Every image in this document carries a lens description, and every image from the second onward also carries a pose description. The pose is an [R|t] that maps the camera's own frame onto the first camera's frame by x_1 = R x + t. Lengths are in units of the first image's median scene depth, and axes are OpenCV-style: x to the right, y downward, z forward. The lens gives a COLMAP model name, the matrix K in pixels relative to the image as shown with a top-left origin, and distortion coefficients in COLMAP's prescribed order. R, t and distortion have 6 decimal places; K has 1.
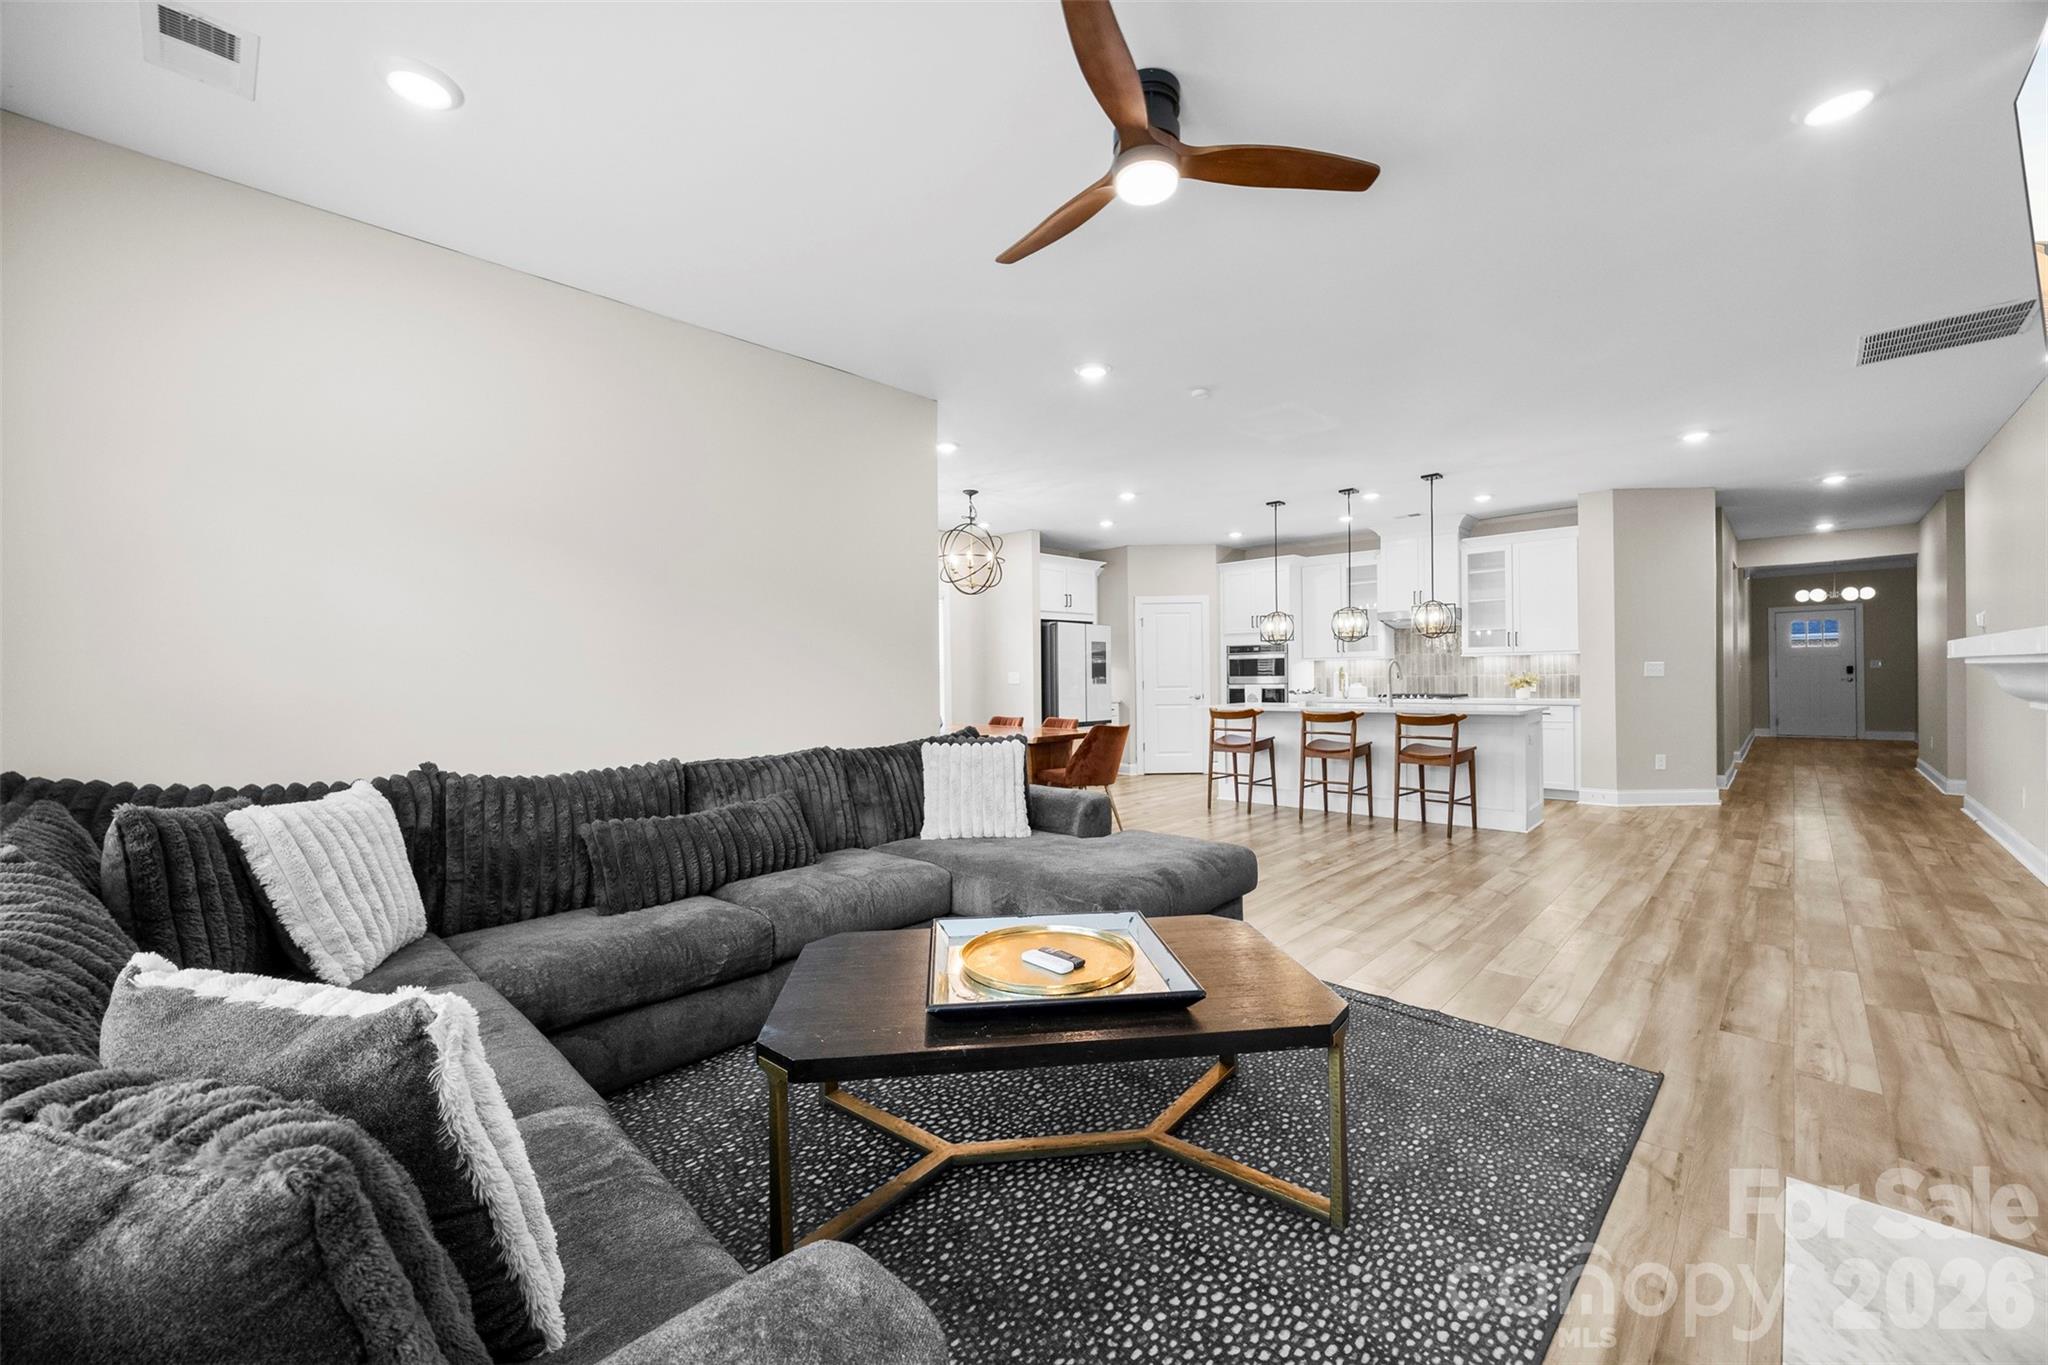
lens RADIAL K [[791.8, 0, 1017.6], [0, 791.8, 680.7], [0, 0, 1]] dist [0.000194, 0.000197]
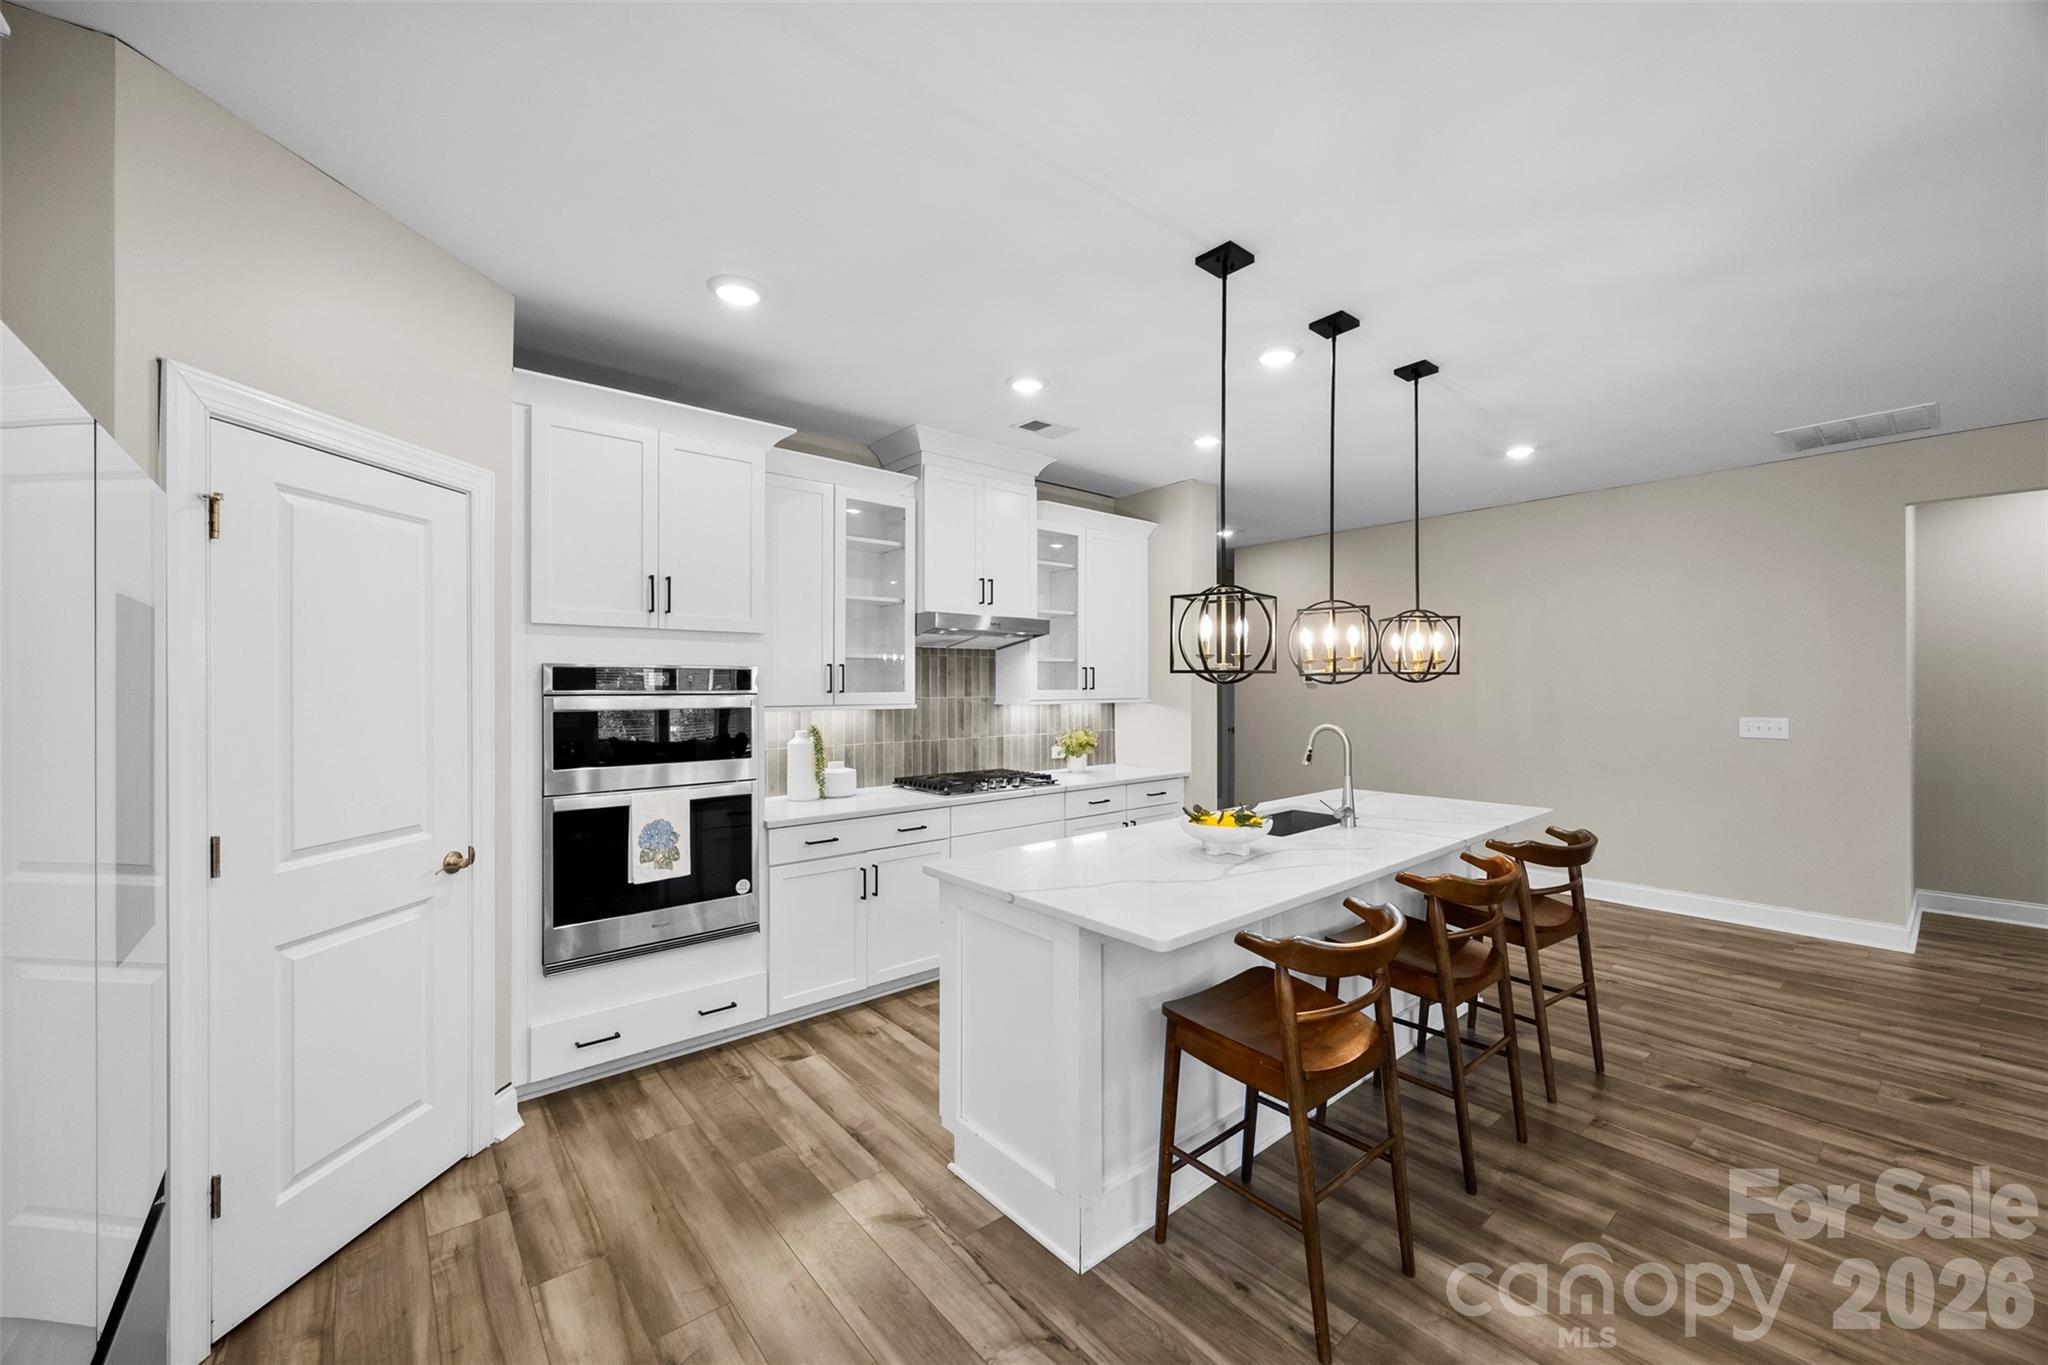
lens RADIAL K [[791.8, 0, 1032.8], [0, 791.8, 685.7], [0, 0, 1]] dist [0.000194, 0.000197]
pose [[0.089474, 0.012381, 0.995912, -0.007740], [0.008188, 0.999880, -0.013166, -0.034737], [-0.995955, 0.009332, 0.089362, 0.888682]]
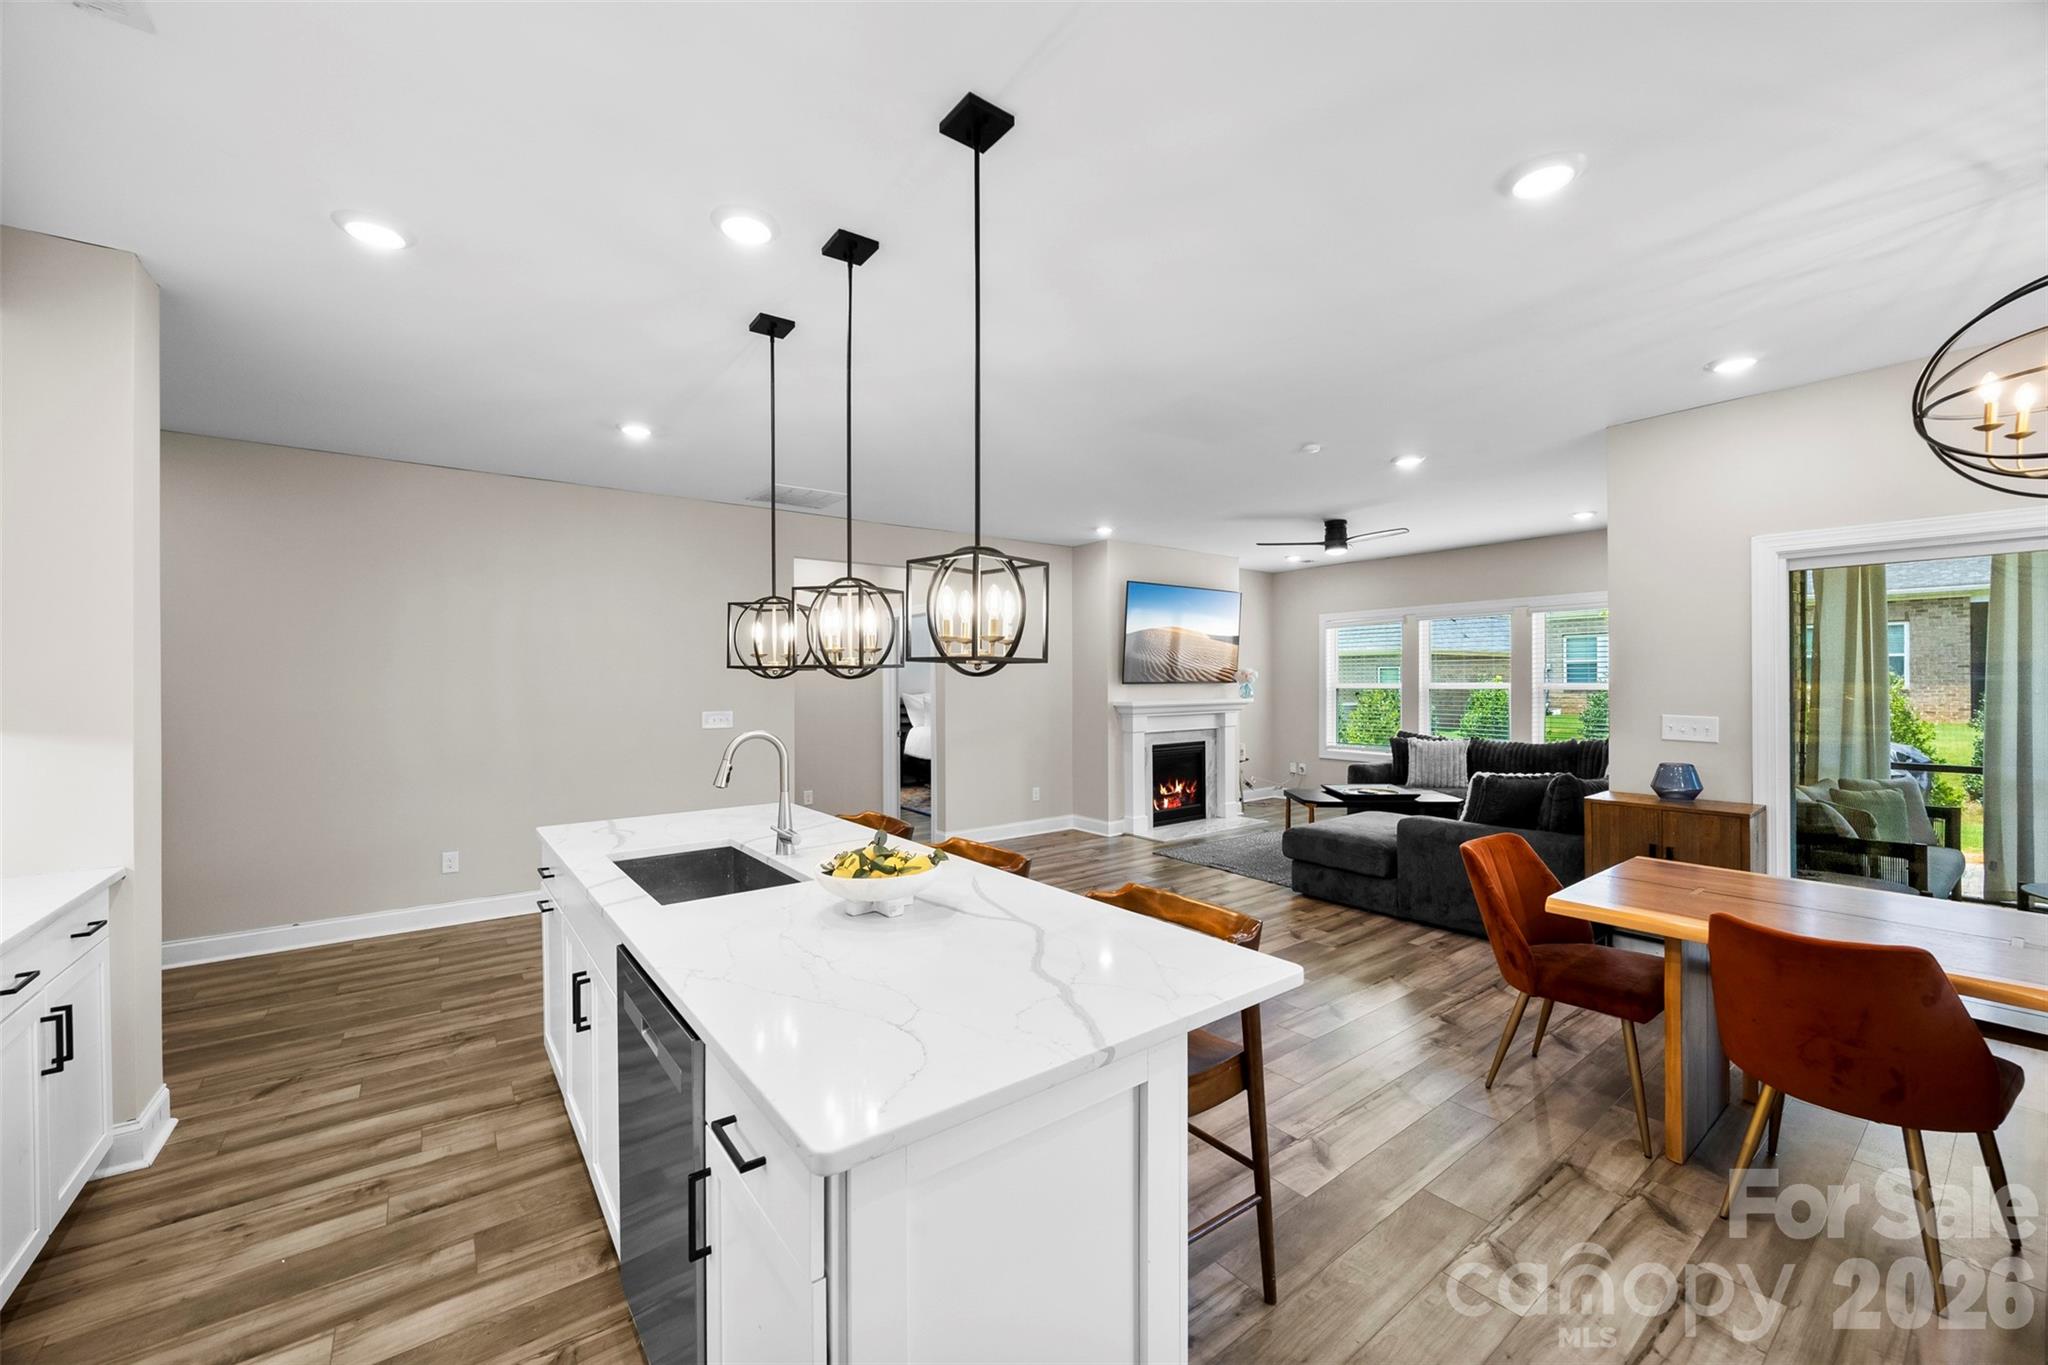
lens RADIAL K [[791.8, 0, 1041.8], [0, 791.8, 685.7], [0, 0, 1]] dist [0.000194, 0.000197]
pose [[-0.992058, 0.018587, 0.124400, 0.233797], [0.019801, 0.999768, 0.008526, -0.037728], [-0.124213, 0.010922, -0.992195, 1.057514]]
